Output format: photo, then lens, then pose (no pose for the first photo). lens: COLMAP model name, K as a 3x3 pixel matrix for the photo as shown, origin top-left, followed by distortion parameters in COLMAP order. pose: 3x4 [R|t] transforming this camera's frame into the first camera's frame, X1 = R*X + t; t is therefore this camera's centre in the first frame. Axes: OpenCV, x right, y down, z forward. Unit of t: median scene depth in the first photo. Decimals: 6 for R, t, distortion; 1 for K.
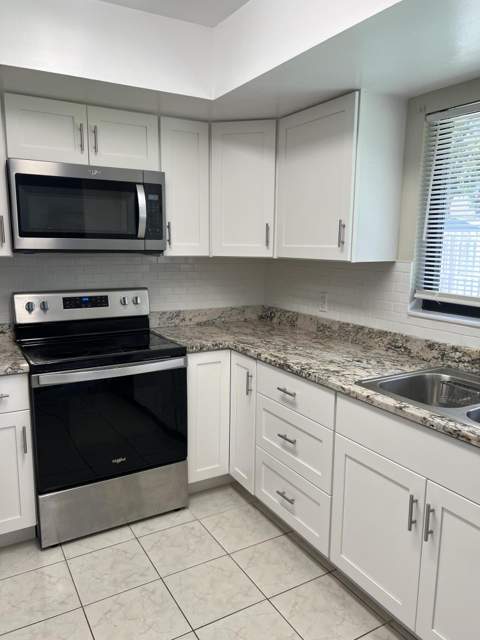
lens RADIAL K [[476.8, 0, 231.0], [0, 476.8, 320.1], [0, 0, 1]] dist [0.000969, -0.004022]
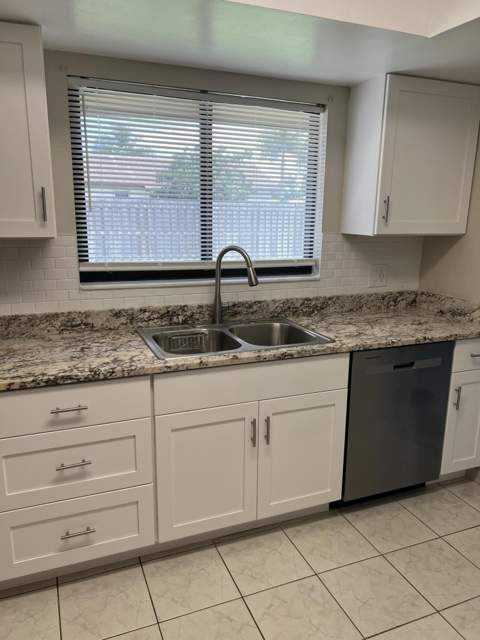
lens RADIAL K [[476.8, 0, 231.0], [0, 476.8, 320.1], [0, 0, 1]] dist [0.000969, -0.004022]
pose [[0.138902, -0.227006, 0.963937, -0.494432], [0.148478, 0.967144, 0.206366, -0.099189], [-0.979112, 0.114459, 0.168044, 0.509580]]
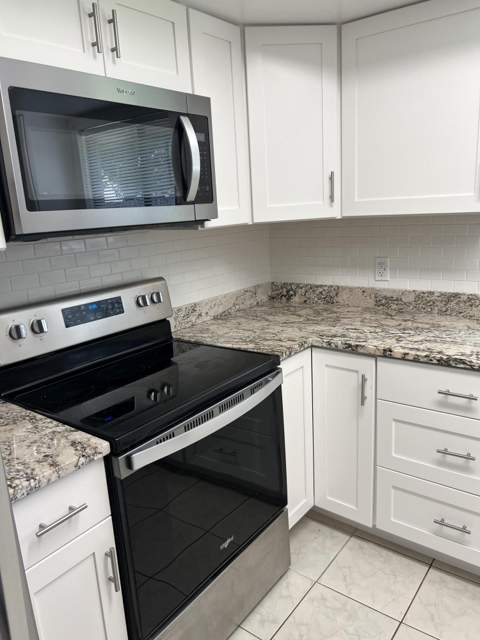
lens RADIAL K [[487.1, 0, 231.5], [0, 487.1, 322.8], [0, 0, 1]] dist [0.000551, -0.000653]
pose [[0.926038, -0.150683, 0.346045, -0.395871], [0.126411, 0.987720, 0.091813, -0.064916], [-0.355631, -0.041279, 0.933715, 0.363046]]
